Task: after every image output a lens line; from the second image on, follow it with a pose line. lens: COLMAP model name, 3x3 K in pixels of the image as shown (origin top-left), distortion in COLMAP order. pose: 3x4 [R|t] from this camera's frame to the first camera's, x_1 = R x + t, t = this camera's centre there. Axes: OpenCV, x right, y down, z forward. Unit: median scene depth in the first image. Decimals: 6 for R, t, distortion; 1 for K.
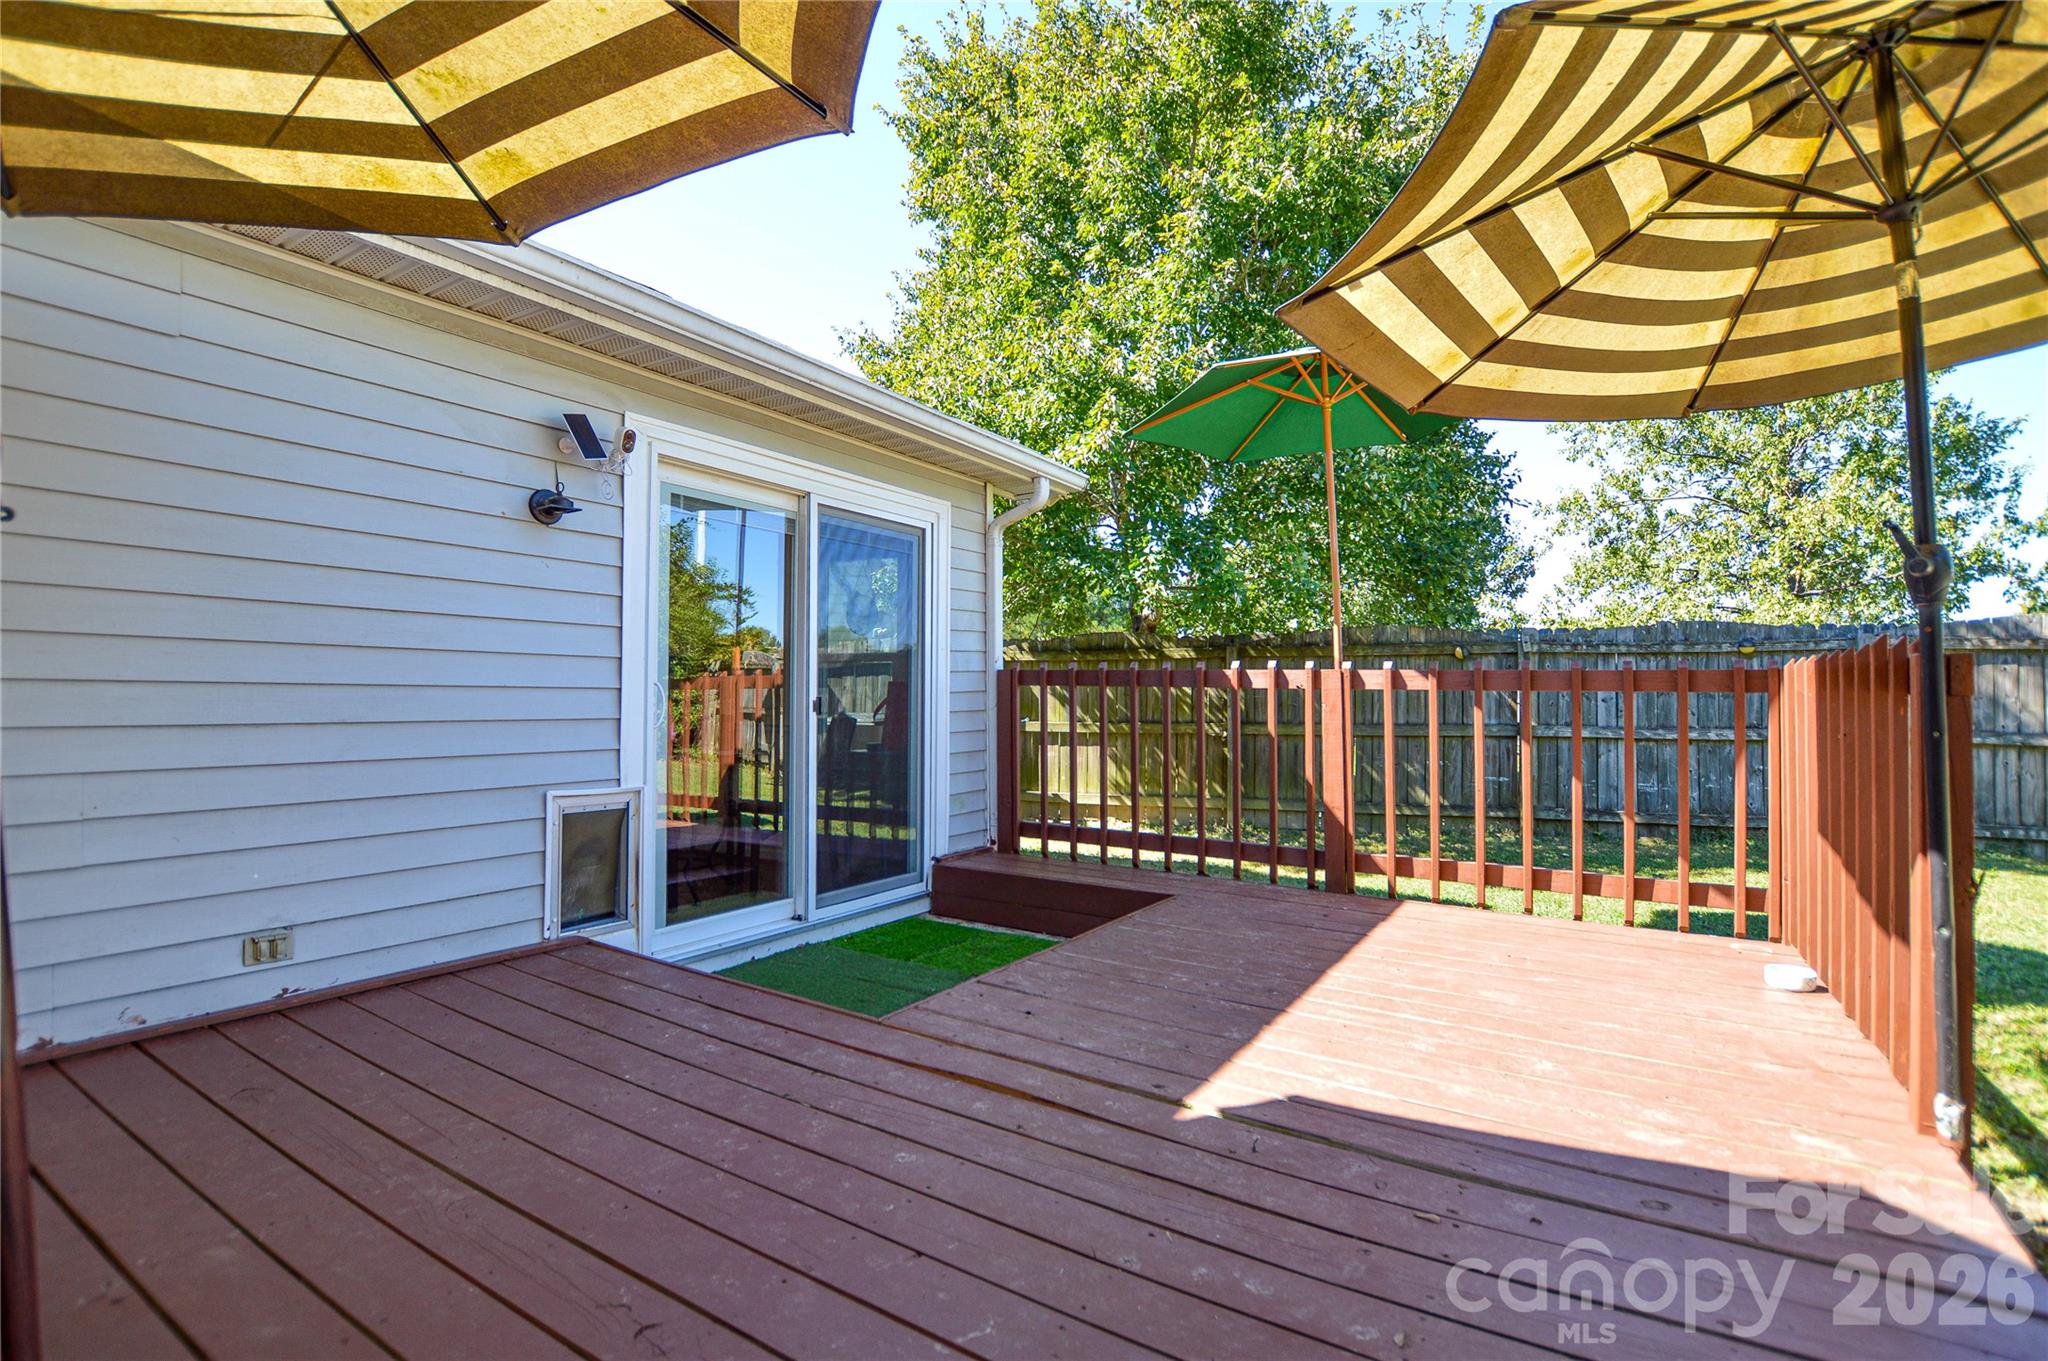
lens RADIAL K [[968.5, 0, 1024.0], [0, 968.5, 680.5], [0, 0, 1]] dist [-0.046150, -0.000107]
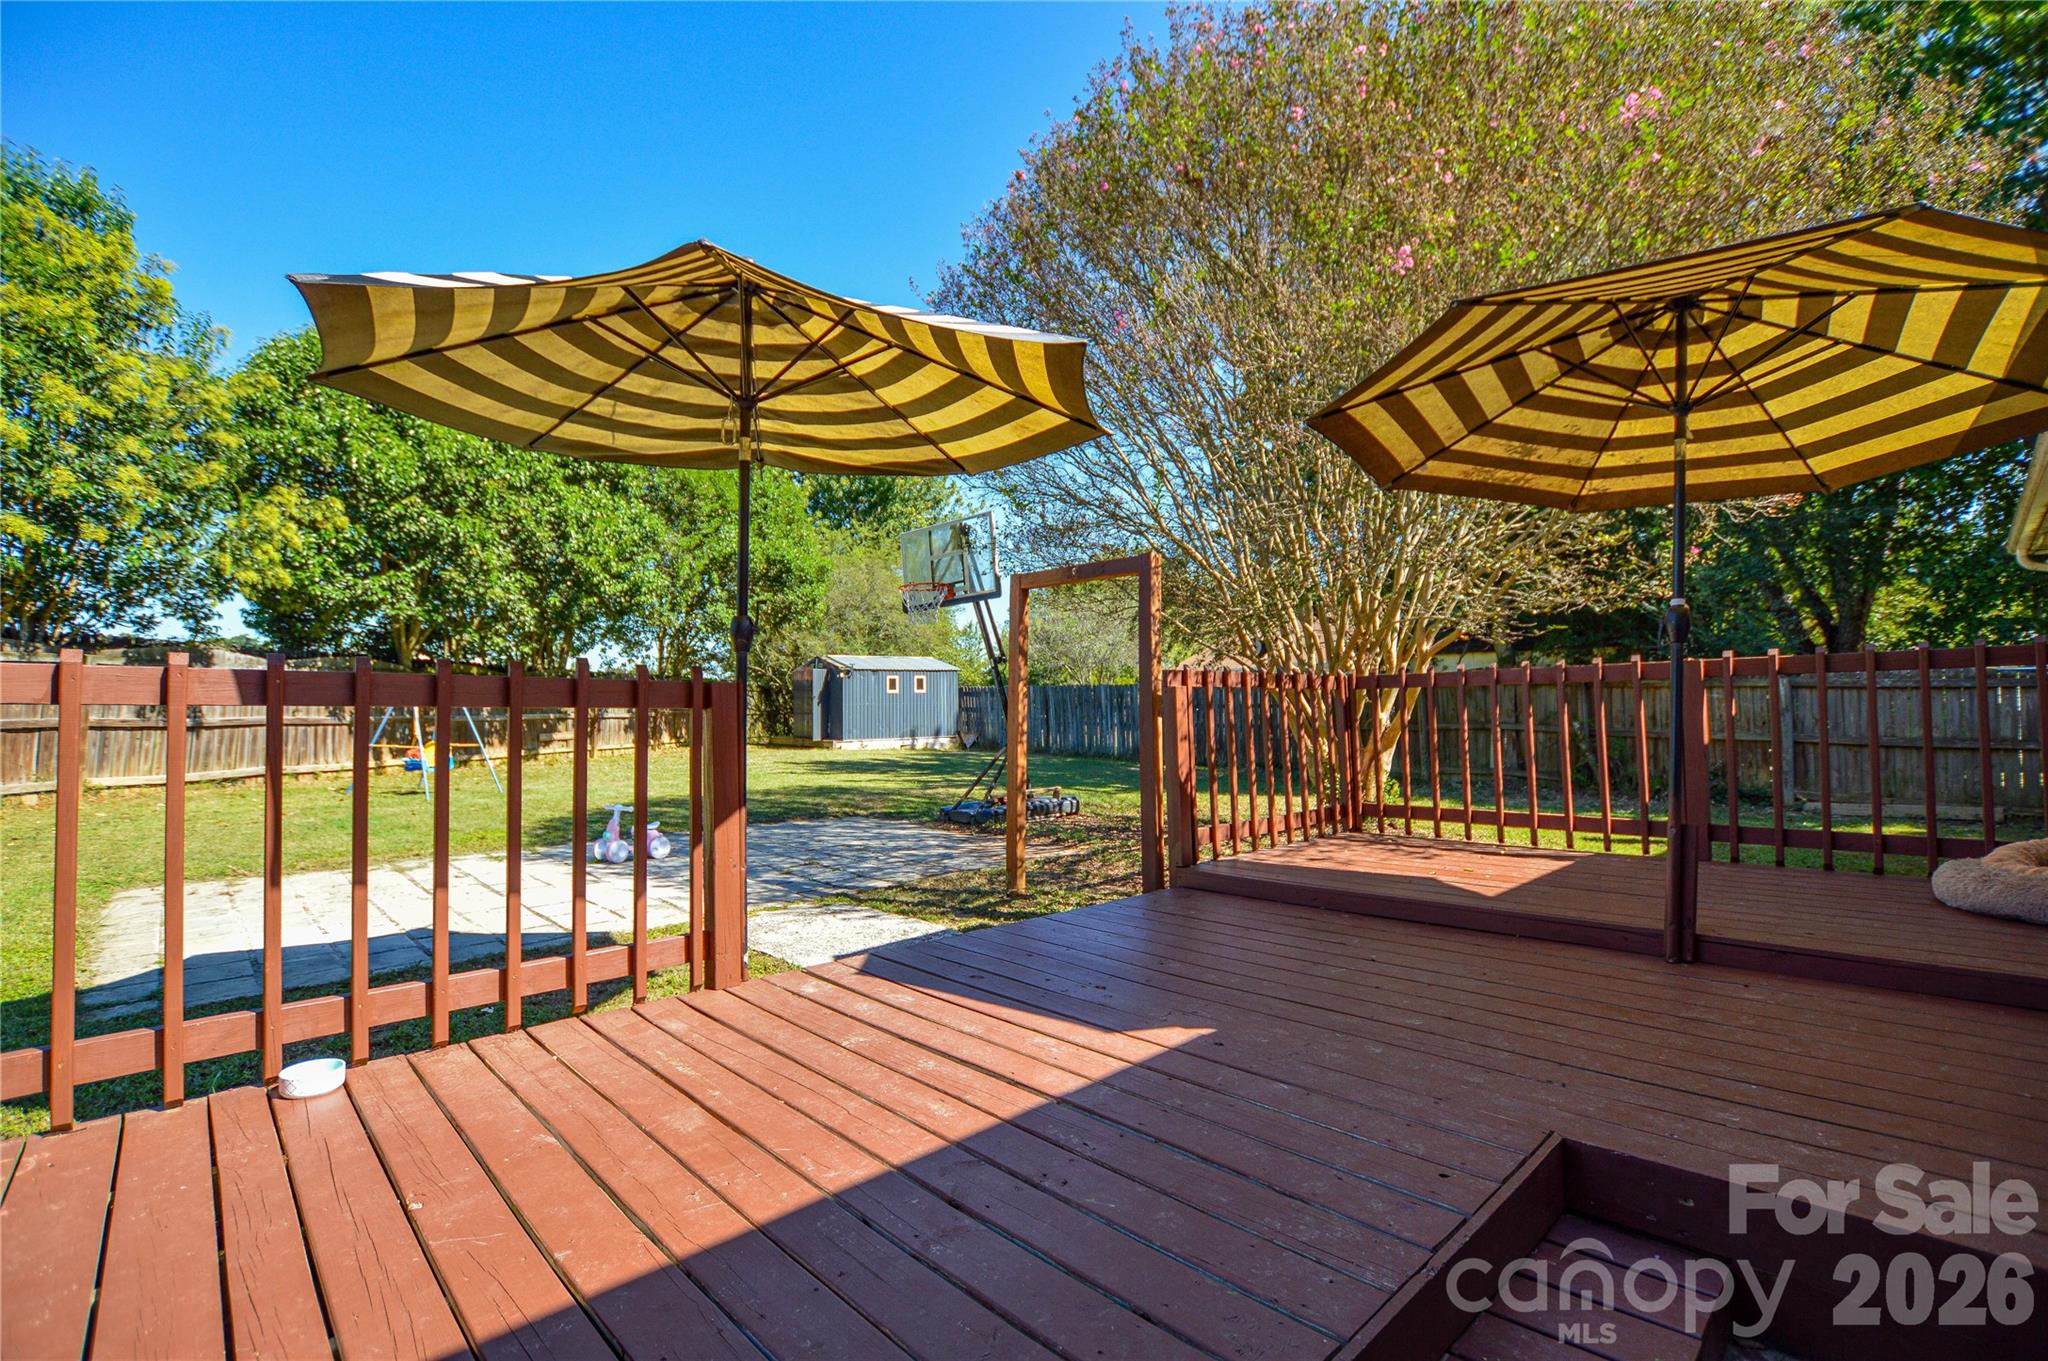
lens RADIAL K [[912.5, 0, 1020.8], [0, 912.5, 679.6], [0, 0, 1]] dist [-0.023245, 0.000181]
pose [[-0.969209, 0.008623, 0.246087, 0.052802], [-0.002189, 0.999045, -0.043629, 0.014826], [-0.246228, -0.042825, -0.968265, 1.148209]]
